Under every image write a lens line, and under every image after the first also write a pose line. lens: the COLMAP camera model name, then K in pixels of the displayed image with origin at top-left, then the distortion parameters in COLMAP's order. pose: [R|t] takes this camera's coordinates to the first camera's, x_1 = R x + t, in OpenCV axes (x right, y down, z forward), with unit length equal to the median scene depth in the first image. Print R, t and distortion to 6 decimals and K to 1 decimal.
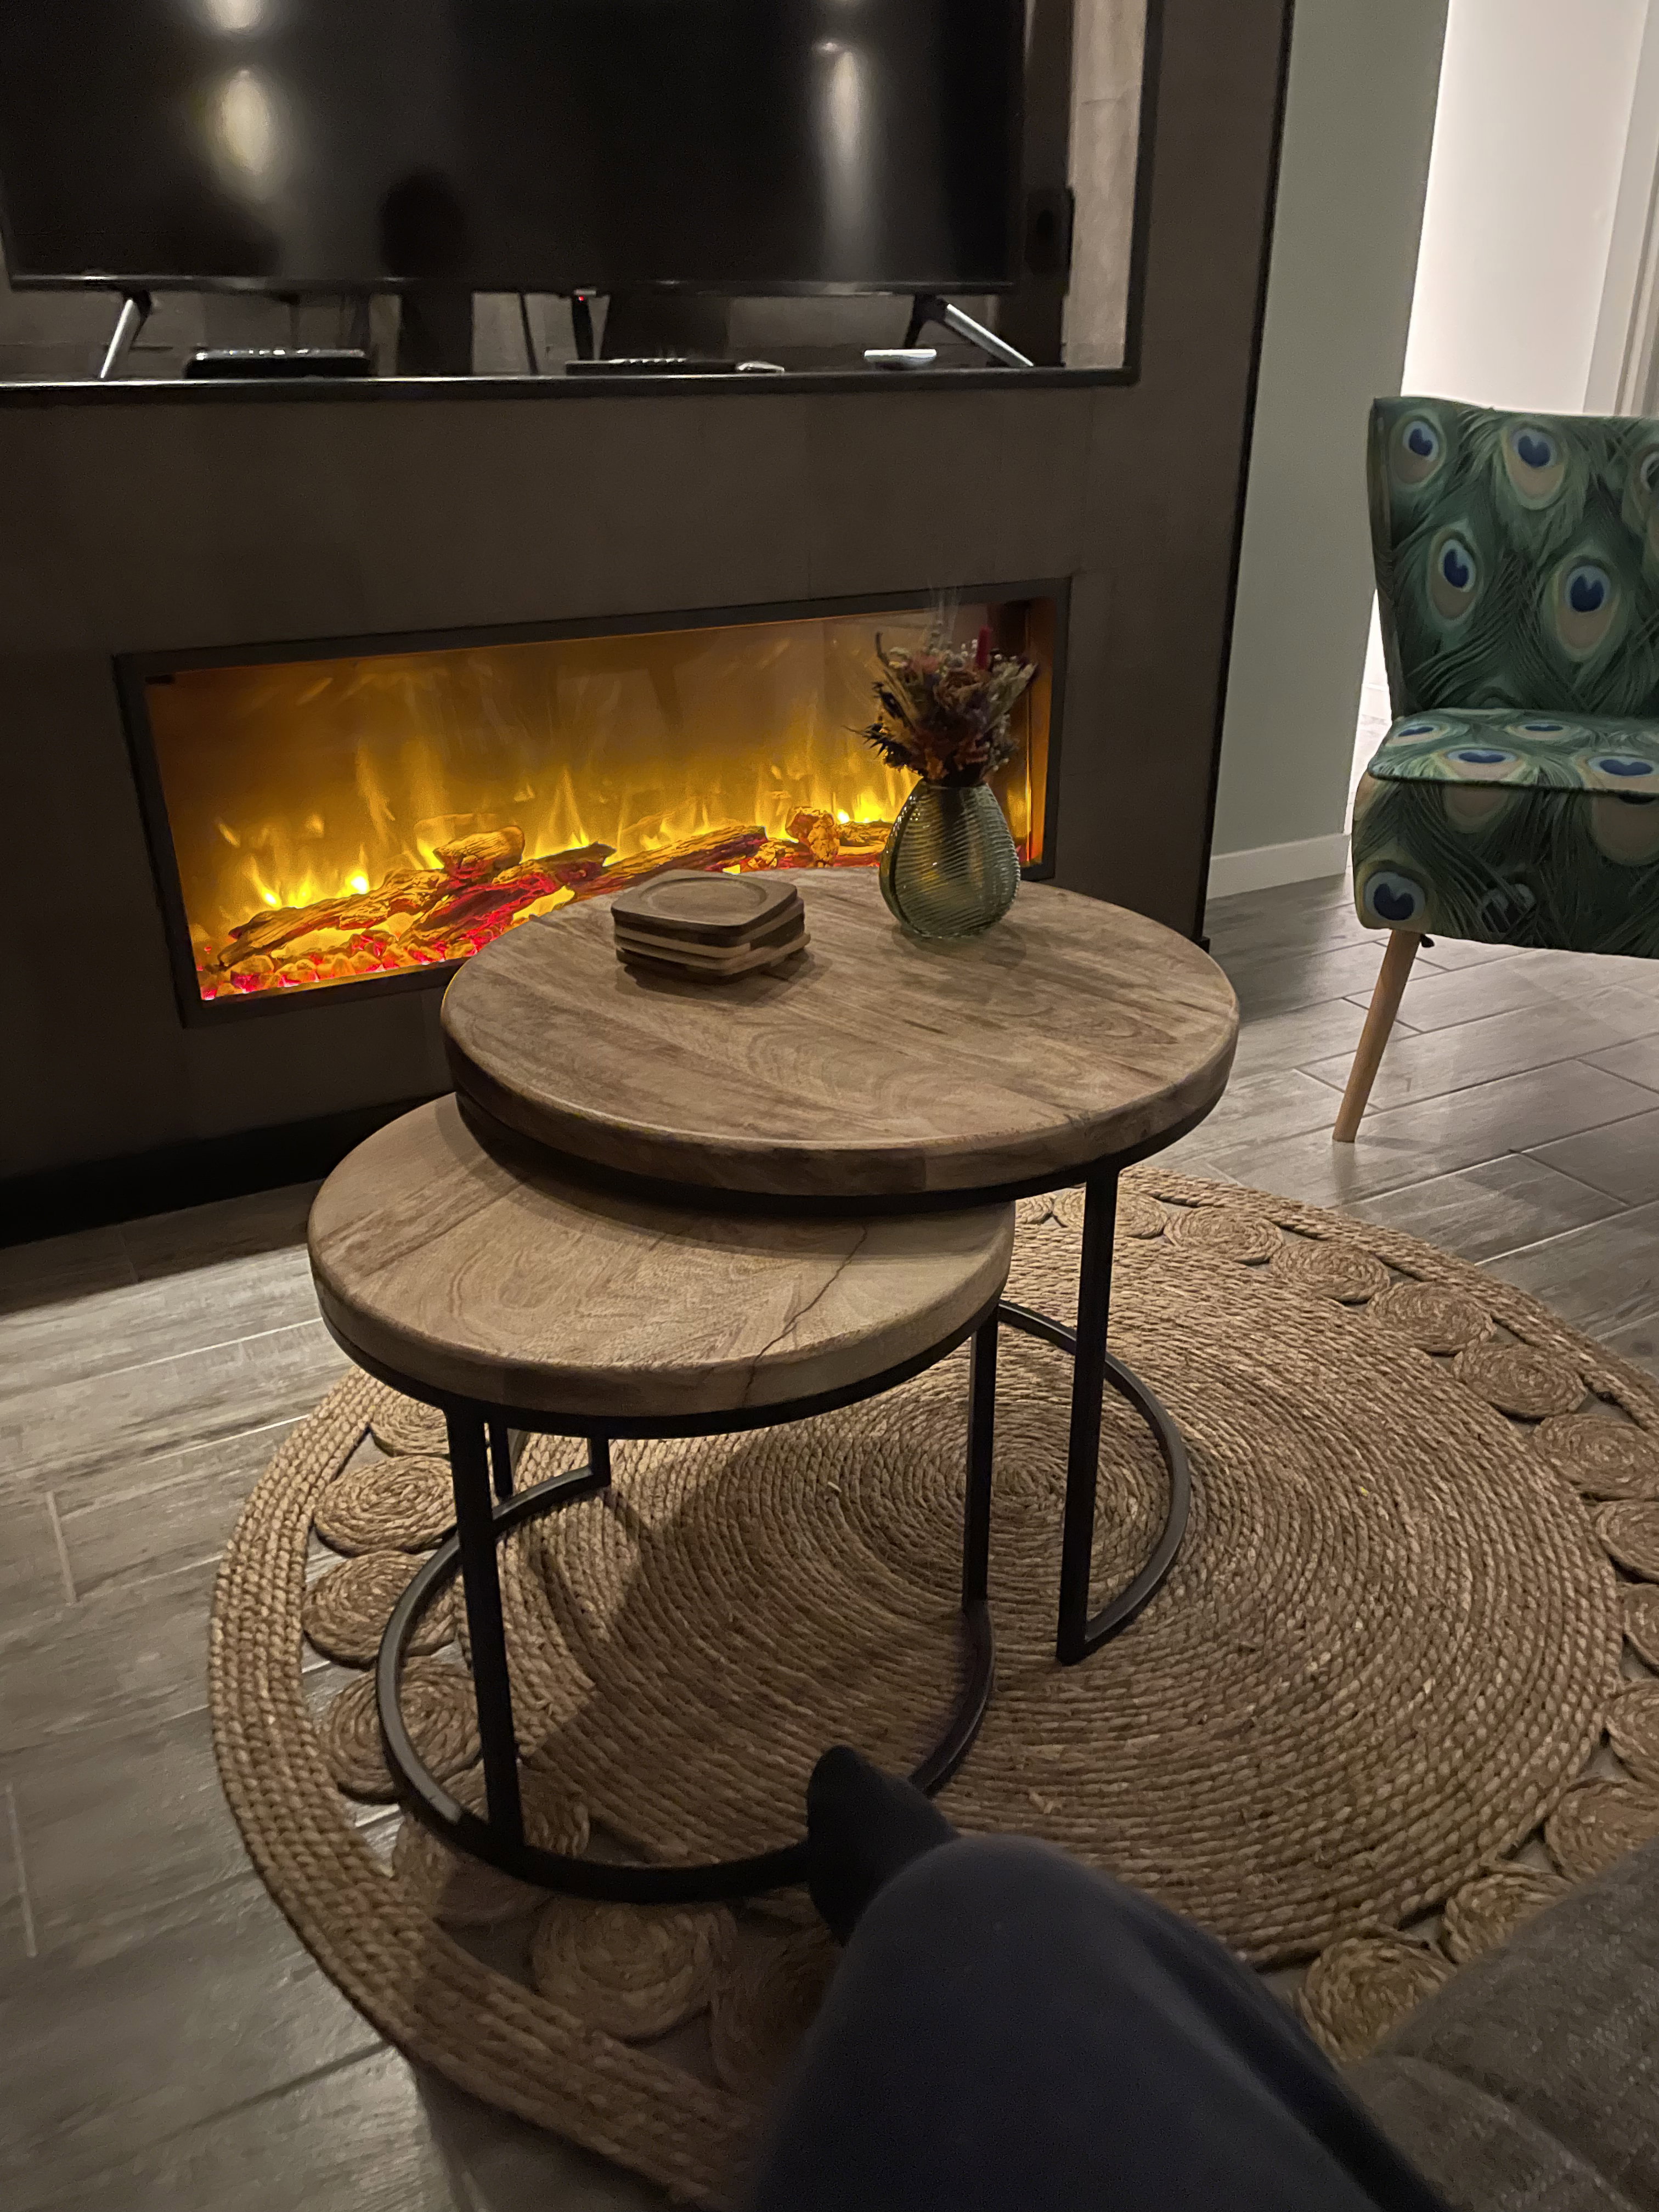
lens RADIAL K [[1682.0, 0, 829.5], [0, 1682.0, 1106.0], [0, 0, 1]] dist [0.002359, 0.001216]
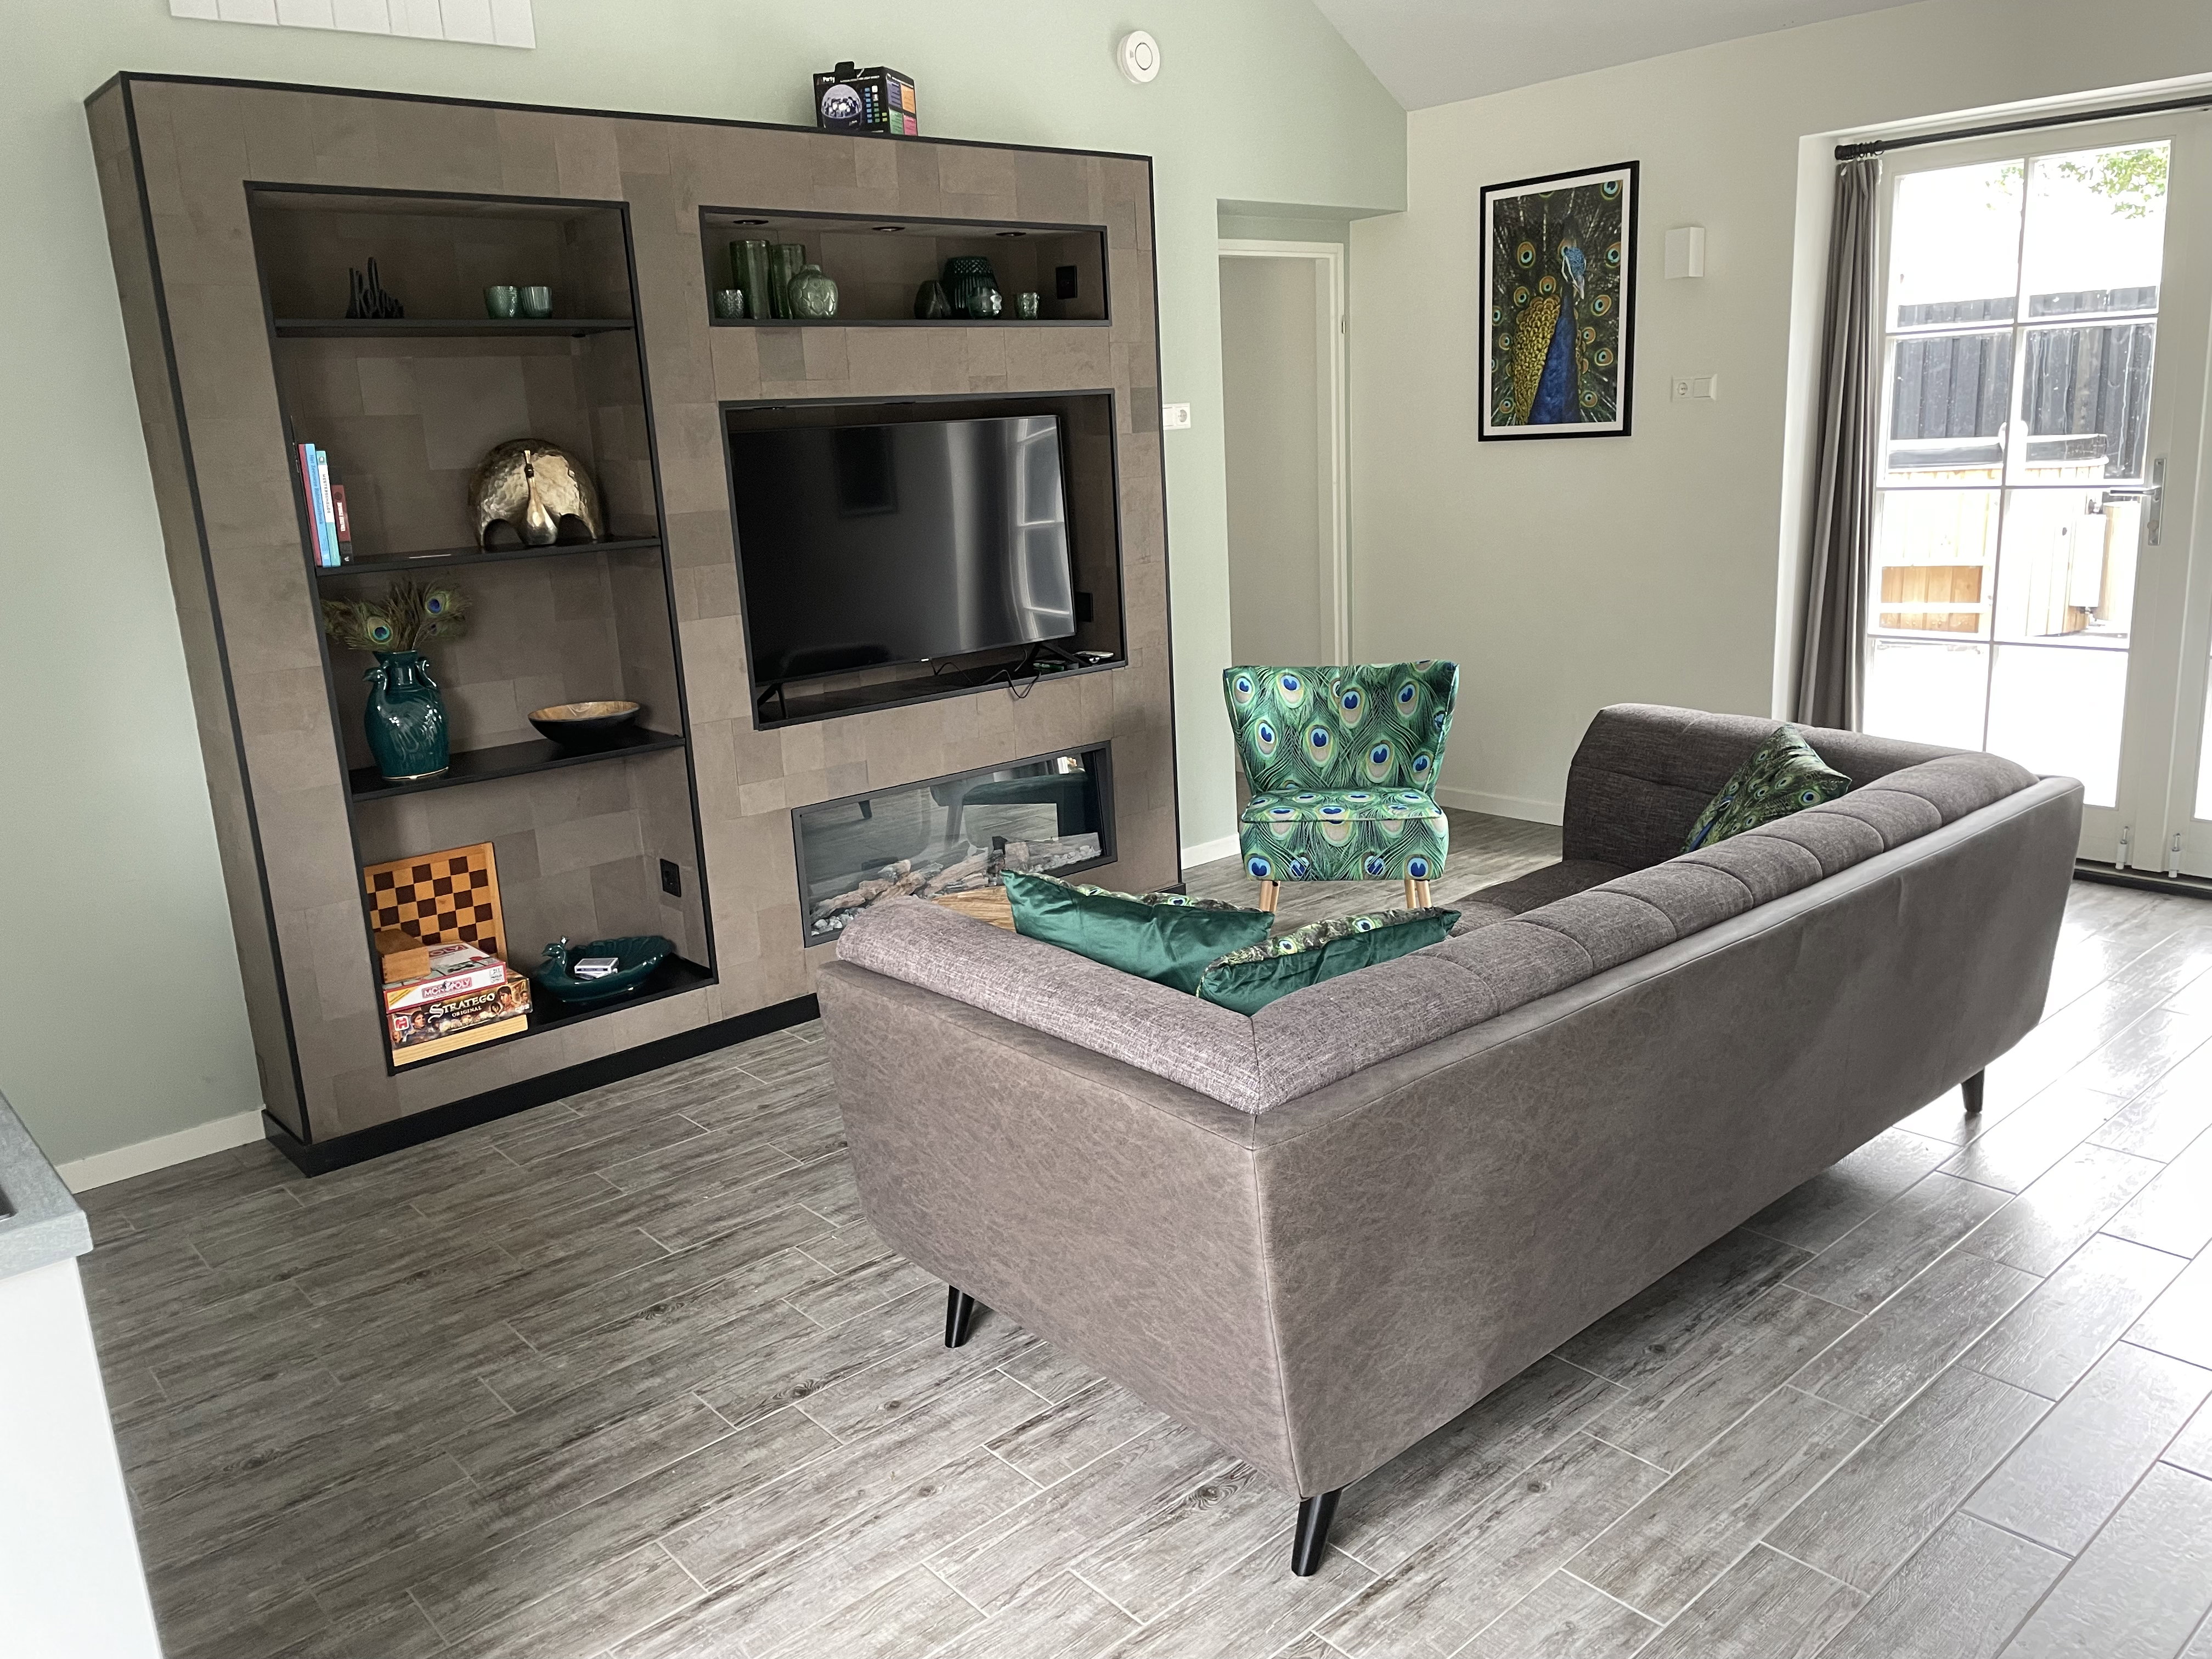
lens RADIAL K [[1682.0, 0, 1106.0], [0, 1682.0, 829.5], [0, 0, 1]] dist [0.002359, 0.001216]
pose [[0.975500, -0.090111, 0.200696, -0.342025], [0.129651, 0.972488, -0.193540, 0.246194], [-0.177734, 0.214819, 0.960345, -1.227830]]
